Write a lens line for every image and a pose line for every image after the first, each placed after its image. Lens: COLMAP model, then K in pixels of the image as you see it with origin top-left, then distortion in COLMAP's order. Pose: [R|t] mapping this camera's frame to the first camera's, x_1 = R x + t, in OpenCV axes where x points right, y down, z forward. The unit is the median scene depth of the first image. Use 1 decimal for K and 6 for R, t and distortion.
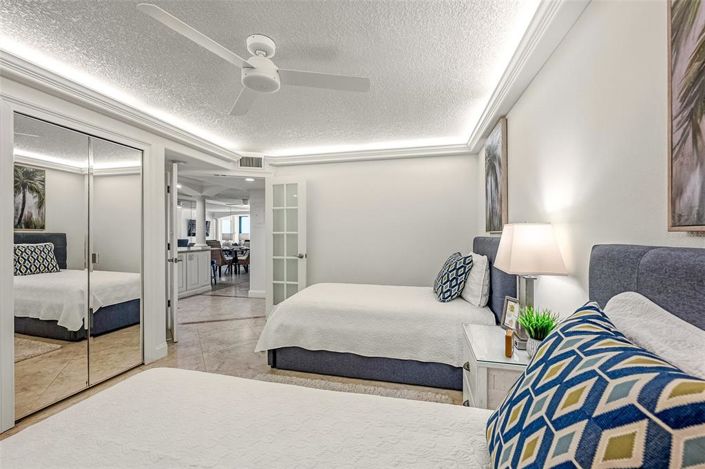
lens RADIAL K [[284.2, 0, 352.5], [0, 284.2, 234.5], [0, 0, 1]] dist [-0.002001, -0.000221]
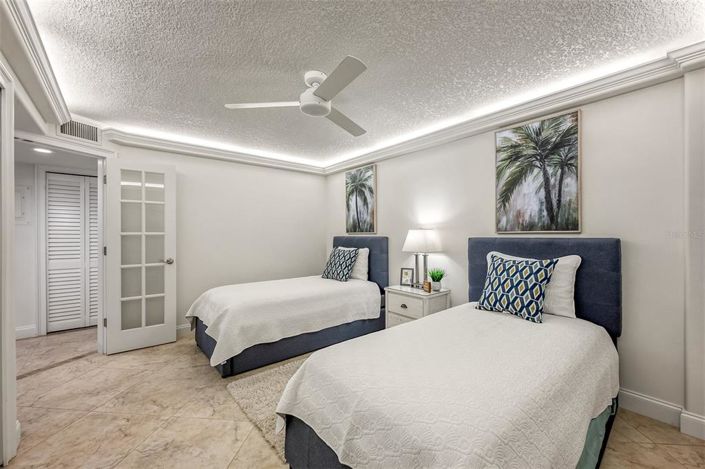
lens RADIAL K [[284.2, 0, 352.5], [0, 284.2, 234.5], [0, 0, 1]] dist [-0.002001, -0.000221]
pose [[0.598368, -0.001900, 0.801219, -0.811457], [0.005059, 0.999986, -0.001408, 0.000686], [-0.801205, 0.004896, 0.598370, 0.106677]]
